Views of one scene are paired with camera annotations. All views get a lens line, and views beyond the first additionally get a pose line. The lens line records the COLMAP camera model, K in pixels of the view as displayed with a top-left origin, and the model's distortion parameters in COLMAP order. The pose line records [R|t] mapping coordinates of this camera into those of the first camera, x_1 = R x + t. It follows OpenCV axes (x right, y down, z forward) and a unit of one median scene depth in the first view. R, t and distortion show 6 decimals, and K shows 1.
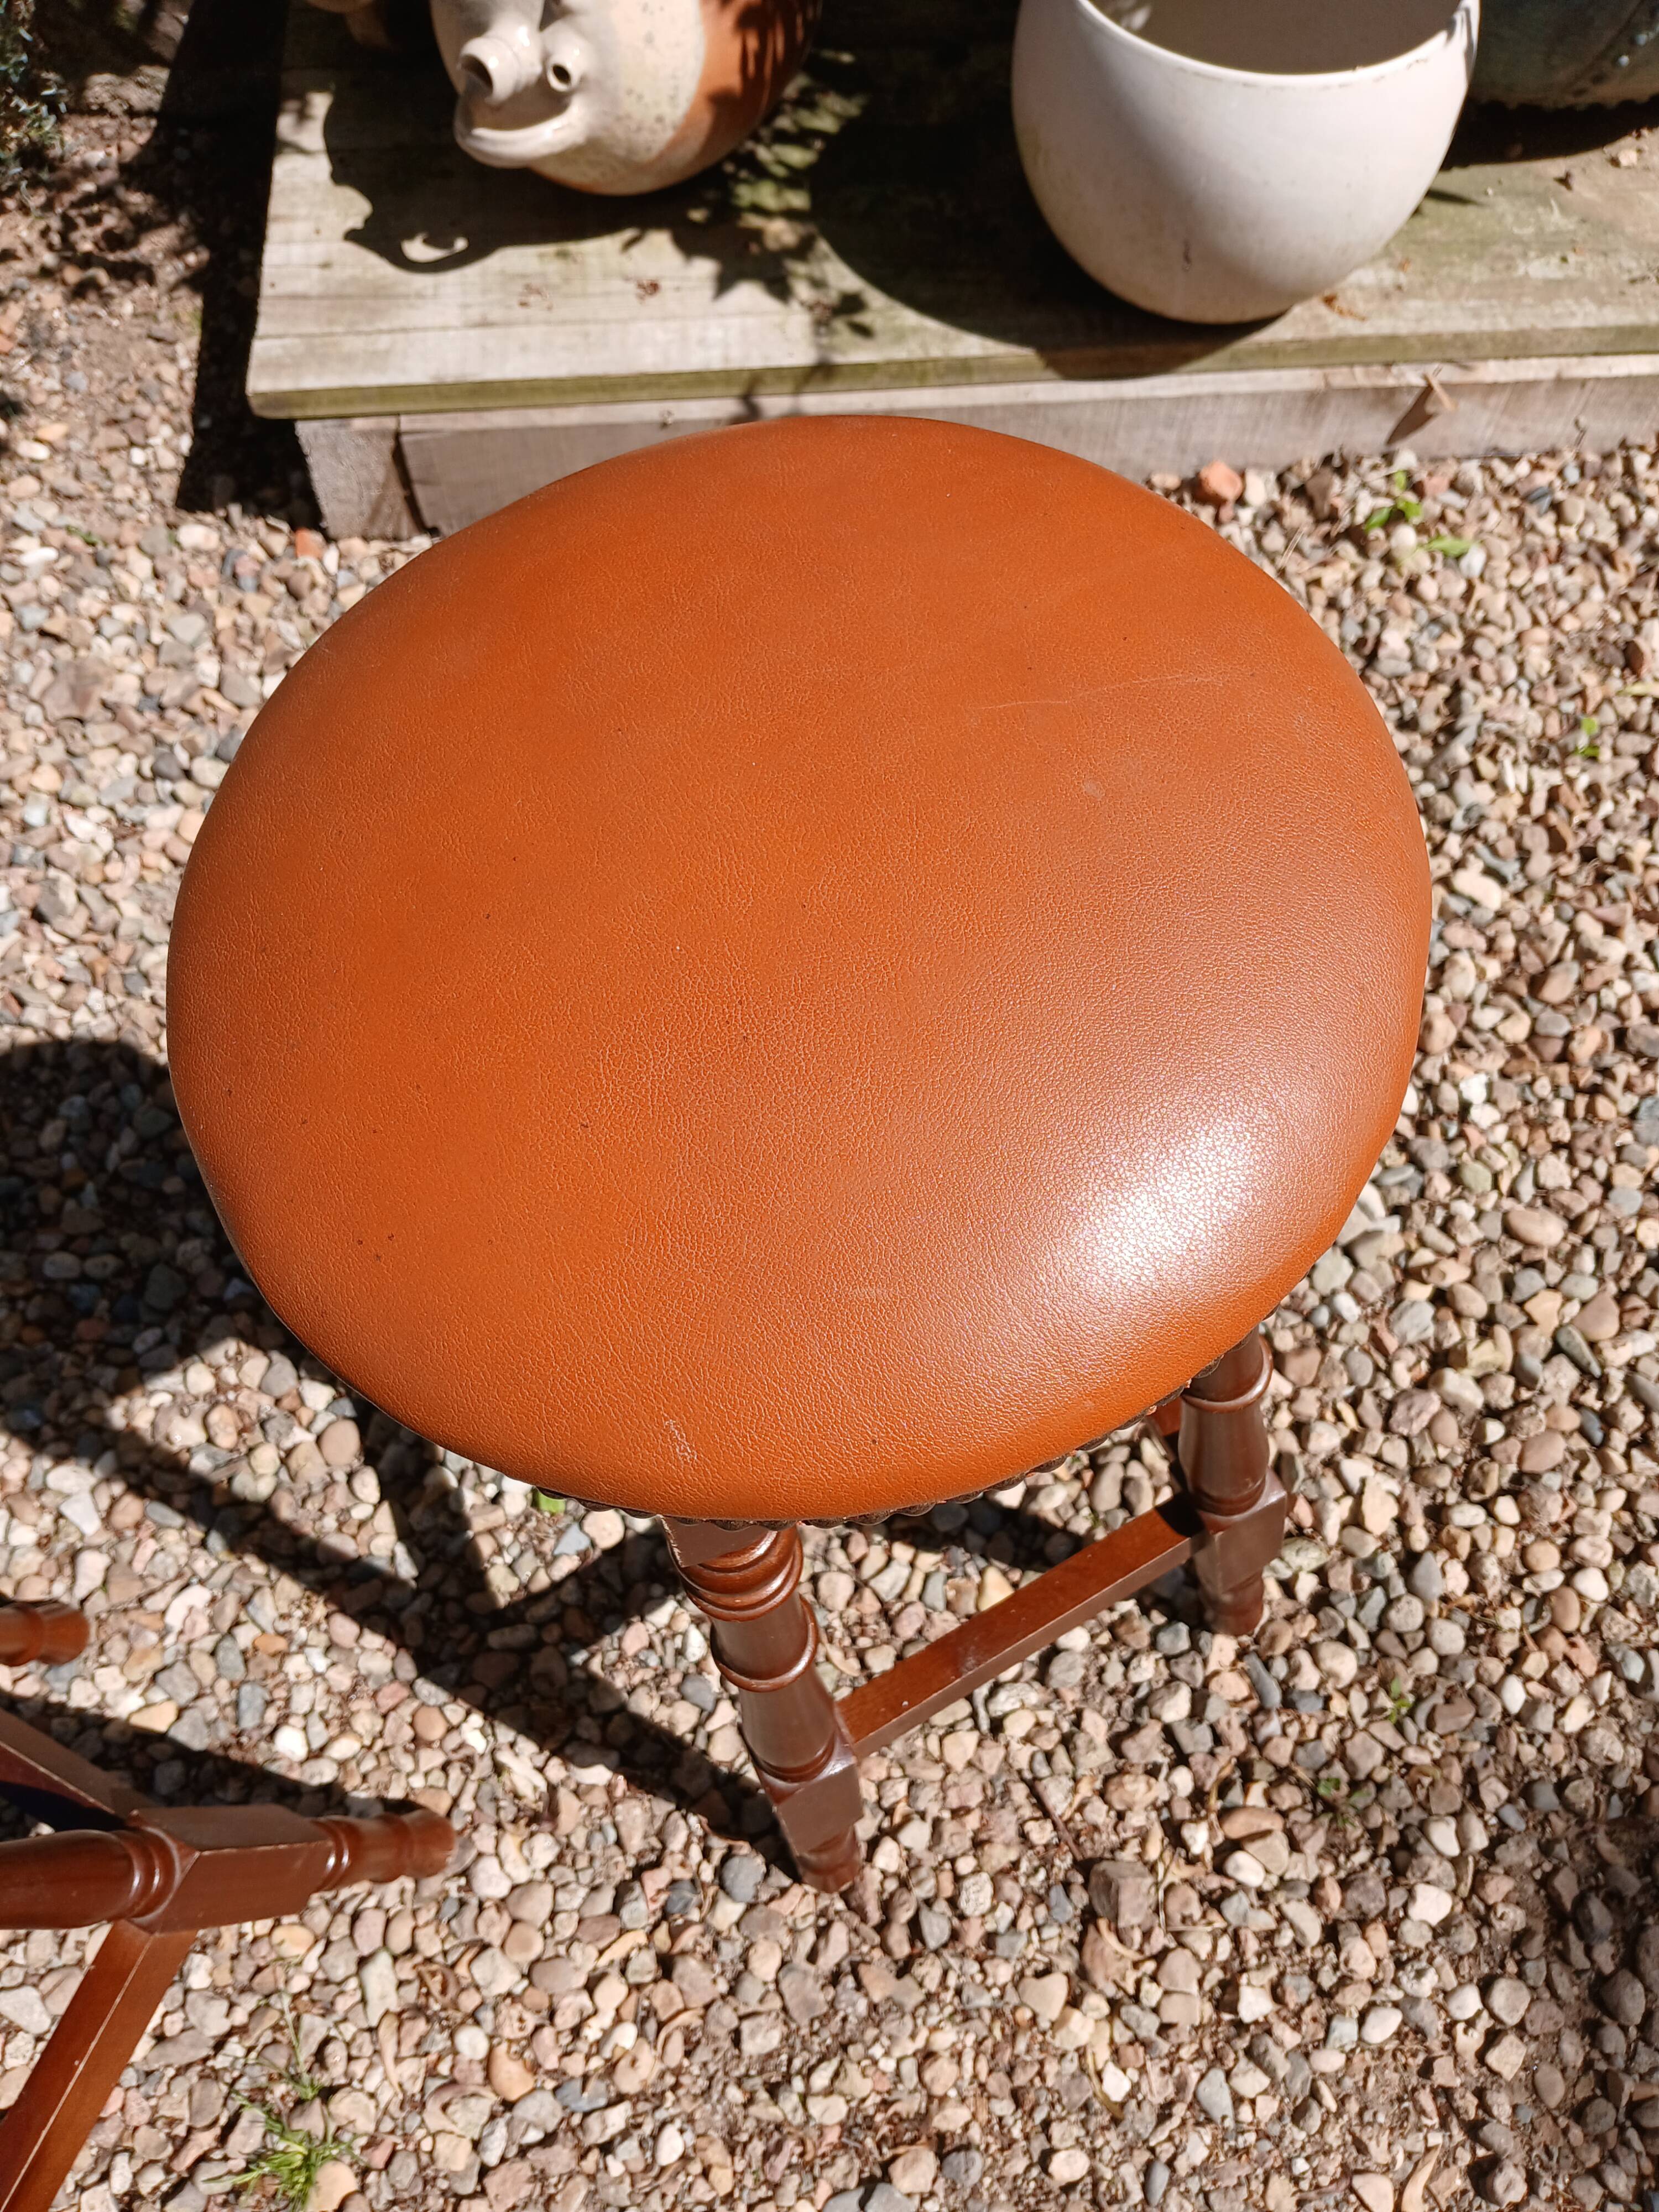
lens RADIAL K [[1711.7, 0, 836.5], [0, 1711.7, 1109.9], [0, 0, 1]] dist [0.052189, -0.124977]
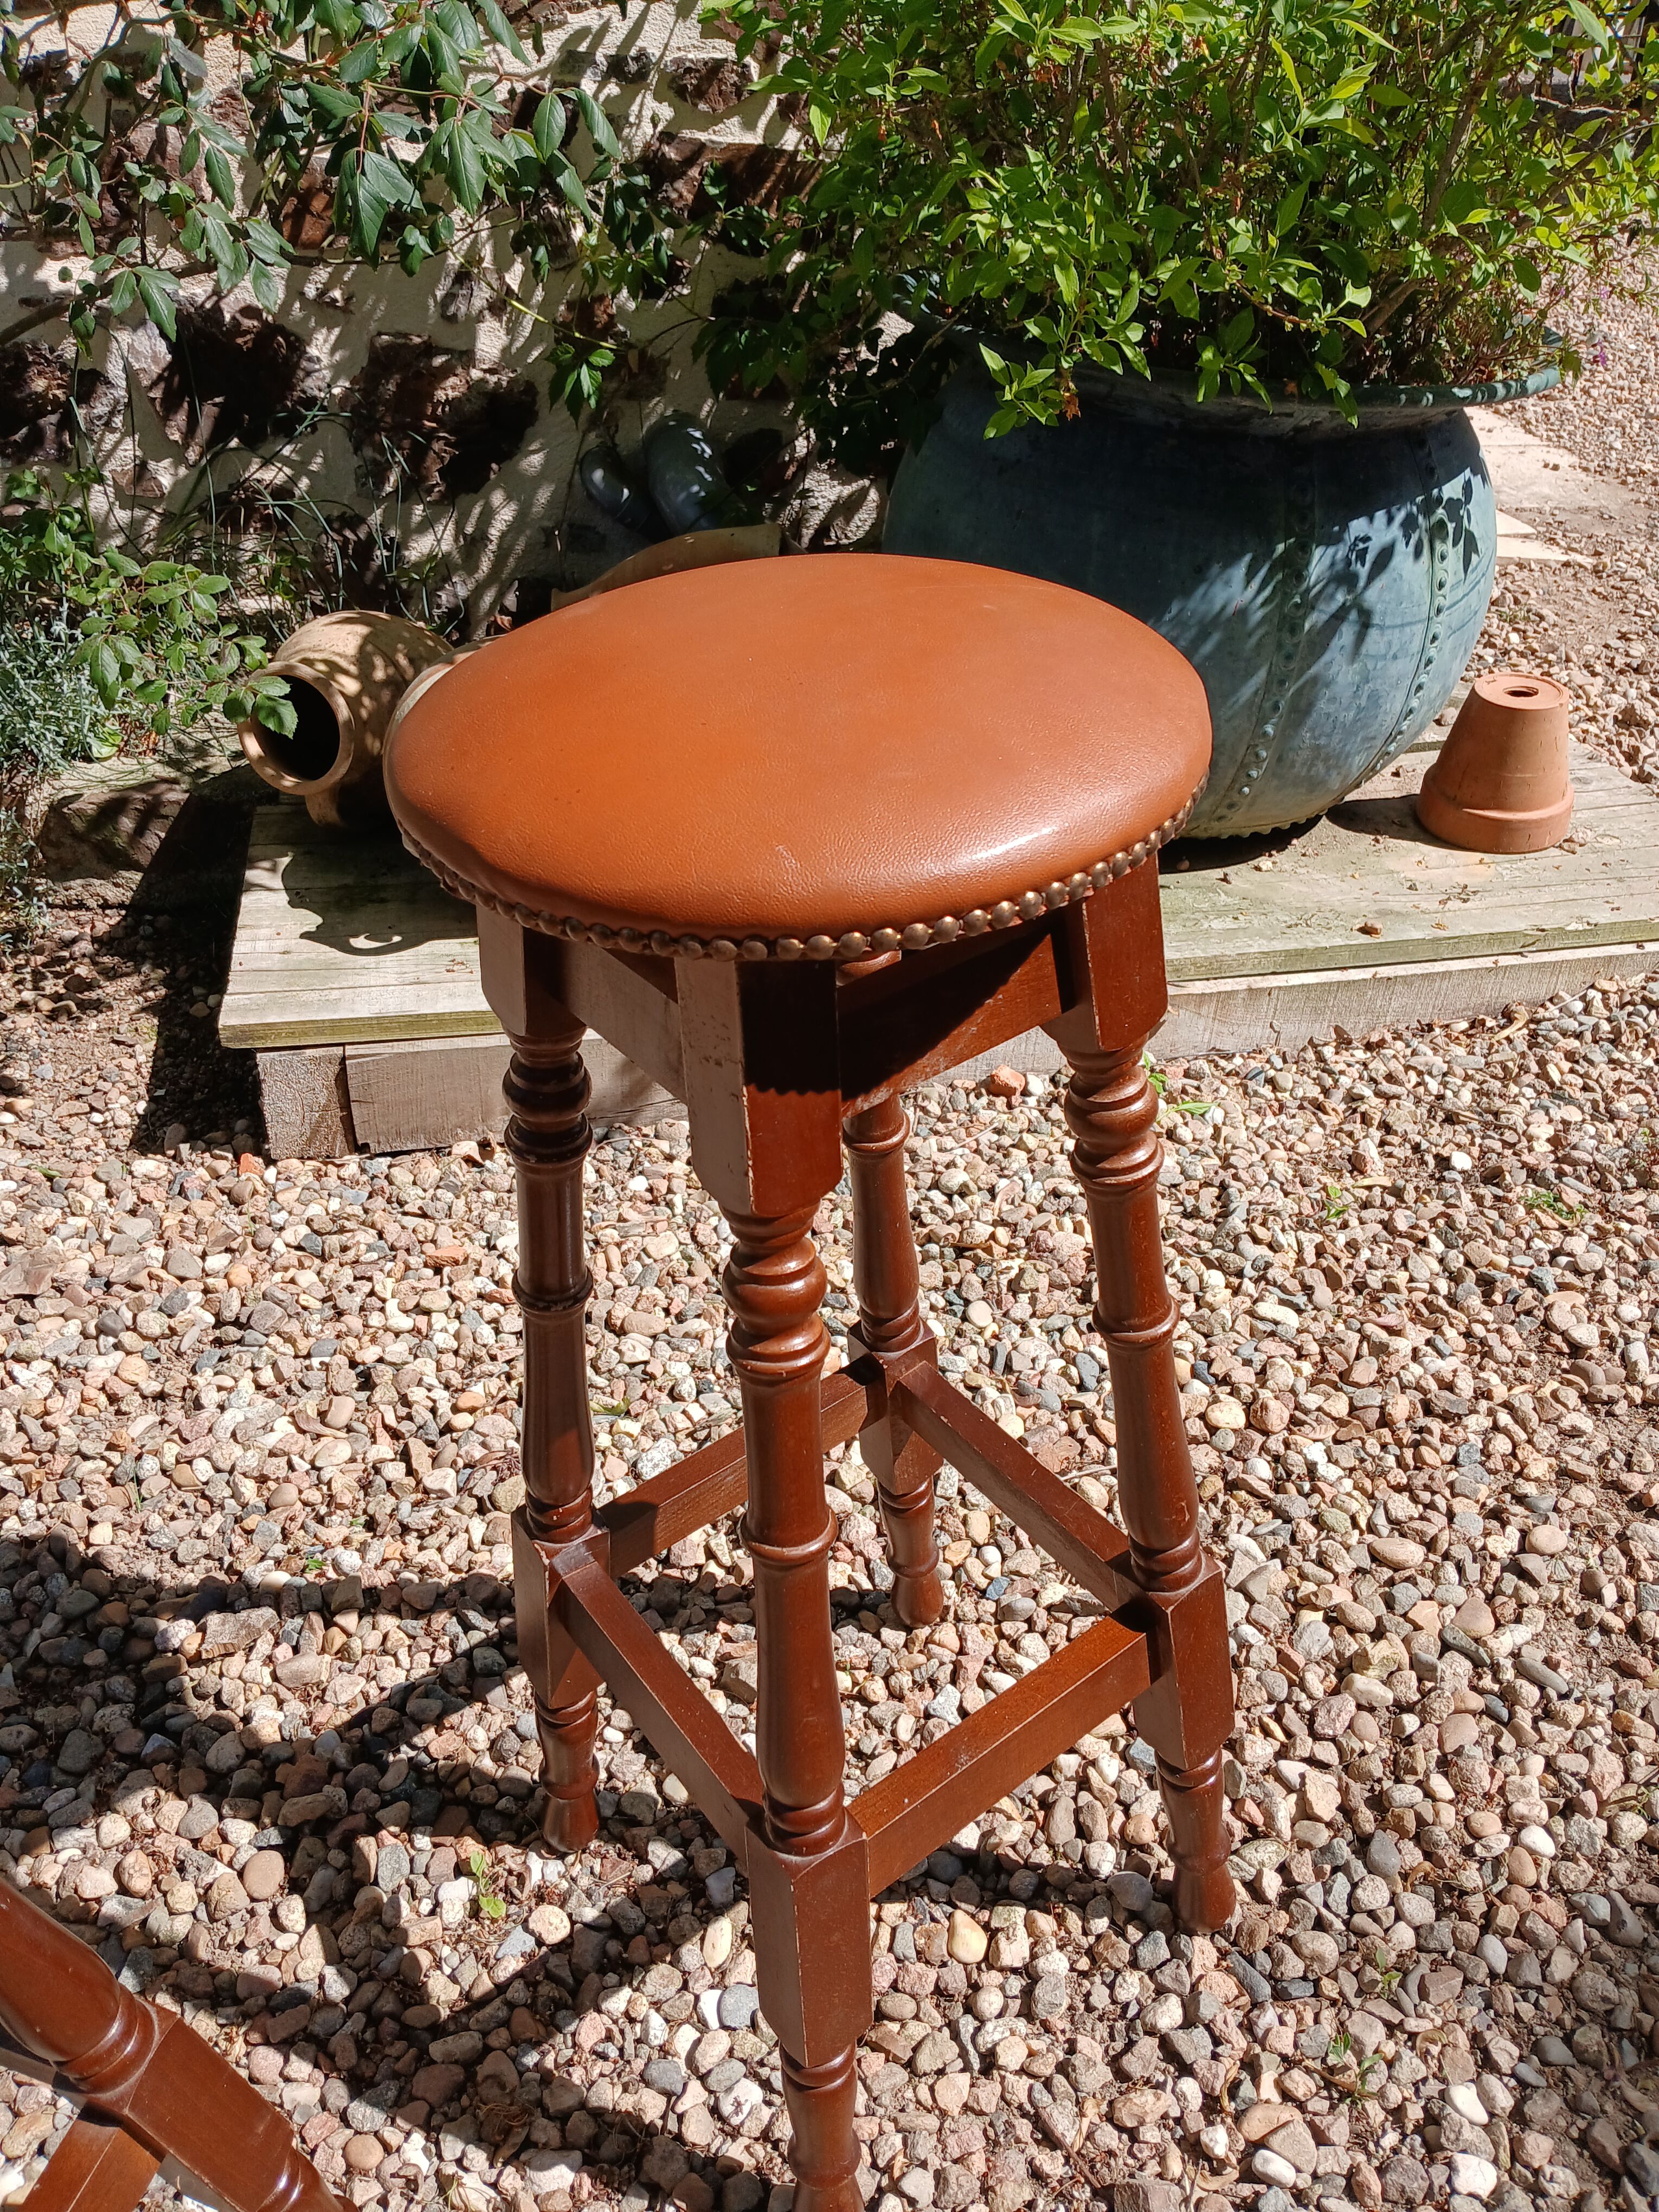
lens RADIAL K [[1721.2, 0, 839.0], [0, 1721.2, 1086.7], [0, 0, 1]] dist [0.042188, -0.104839]
pose [[0.990776, -0.046651, 0.127226, -0.079389], [0.106657, 0.847607, -0.519795, 0.374391], [-0.083589, 0.528570, 0.844764, -0.064735]]
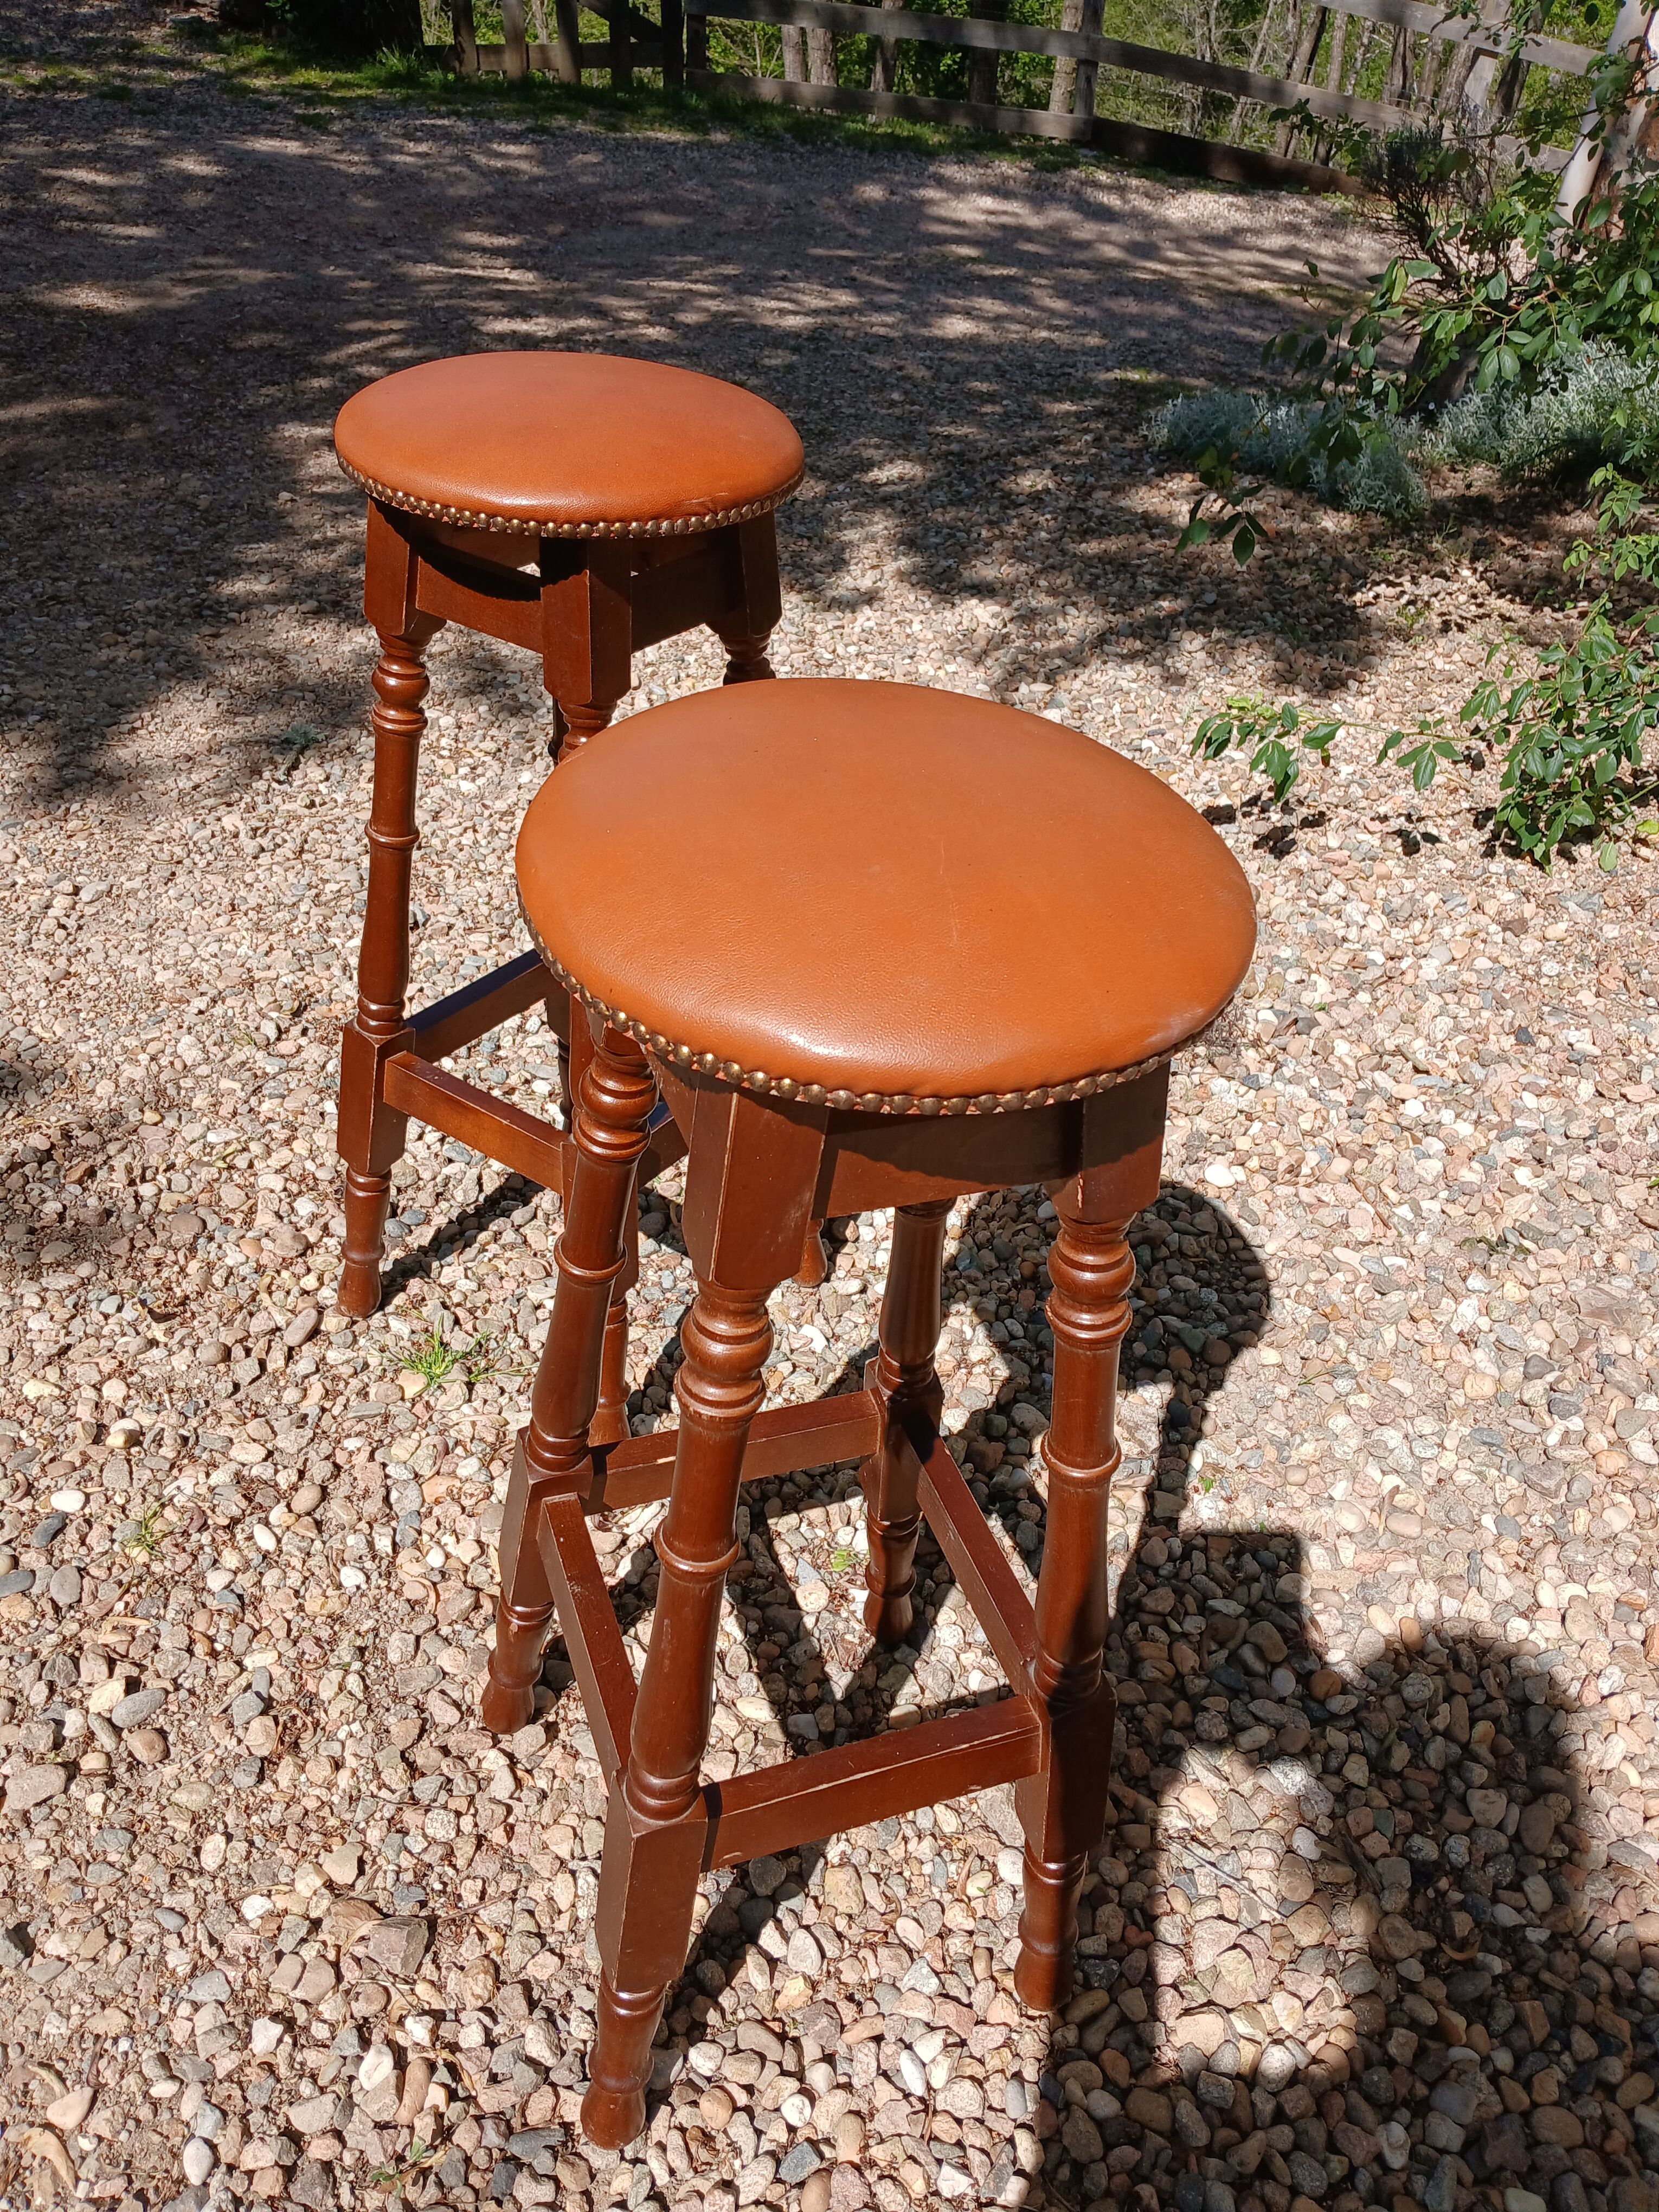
lens RADIAL K [[1721.2, 0, 834.7], [0, 1721.2, 1102.1], [0, 0, 1]] dist [0.042188, -0.104839]
pose [[-0.164580, 0.652230, -0.739939, 0.535732], [-0.927512, 0.152911, 0.341087, -0.234968], [0.335611, 0.742438, 0.579785, 0.060390]]
